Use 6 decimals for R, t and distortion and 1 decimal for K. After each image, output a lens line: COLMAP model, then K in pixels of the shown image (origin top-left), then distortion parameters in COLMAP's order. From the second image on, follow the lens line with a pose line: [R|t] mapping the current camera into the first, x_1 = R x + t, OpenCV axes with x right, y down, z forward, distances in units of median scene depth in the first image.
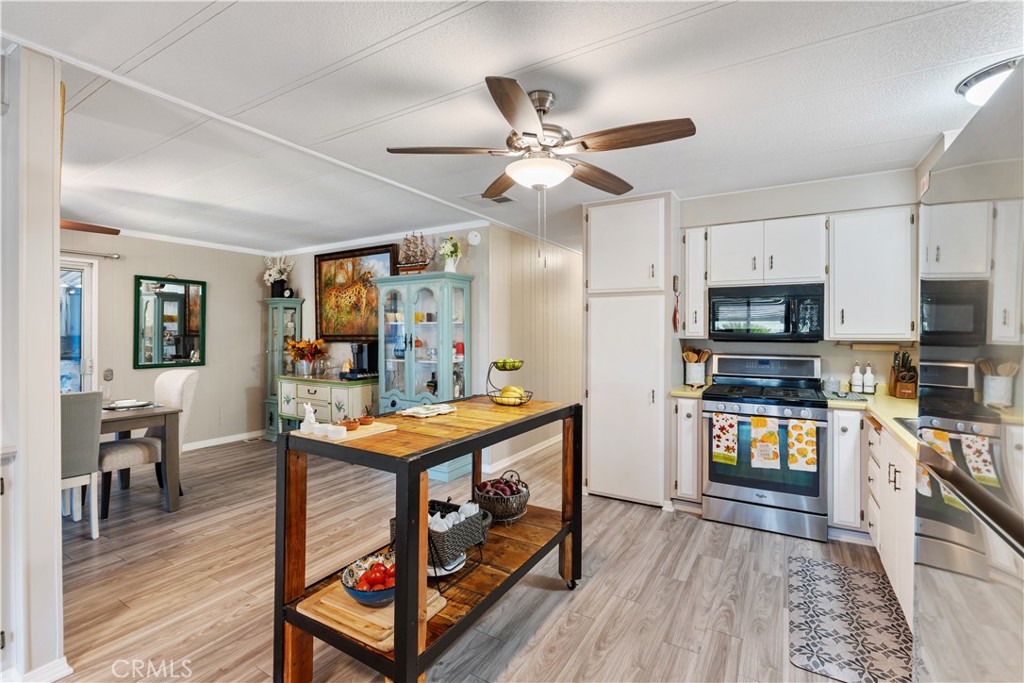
lens RADIAL K [[457.4, 0, 521.7], [0, 457.4, 335.0], [0, 0, 1]] dist [-0.001185, 0.000169]
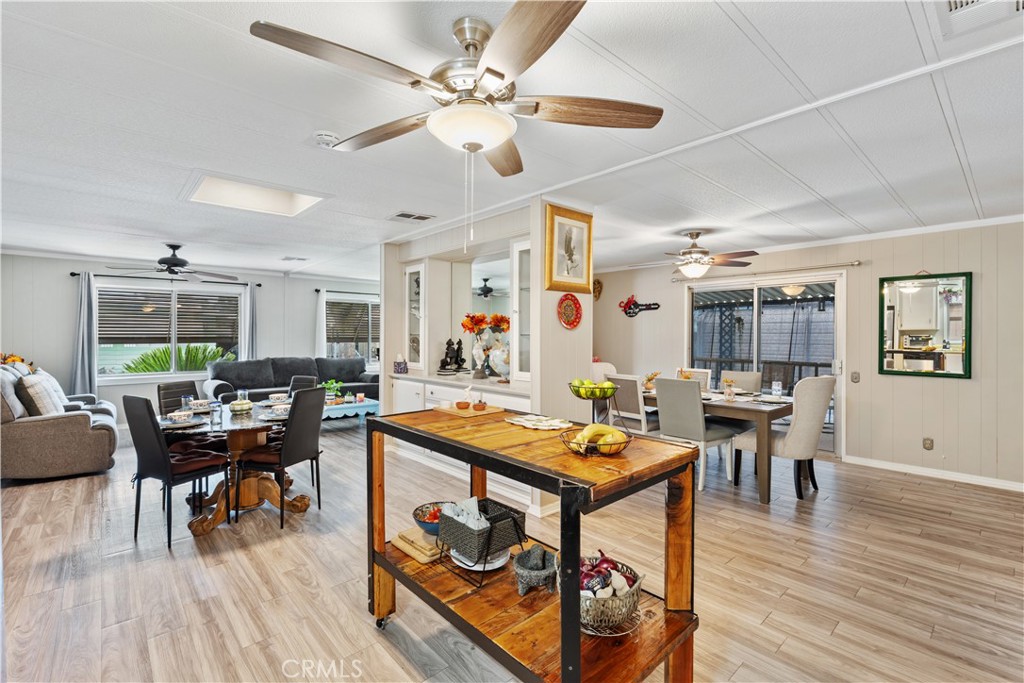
lens RADIAL K [[457.4, 0, 516.3], [0, 457.4, 339.2], [0, 0, 1]] dist [-0.001185, 0.000169]
pose [[-0.294991, 0.008341, -0.955464, 0.366983], [-0.004242, 0.999941, 0.010039, -0.007852], [0.955491, 0.007015, -0.294938, 0.639312]]
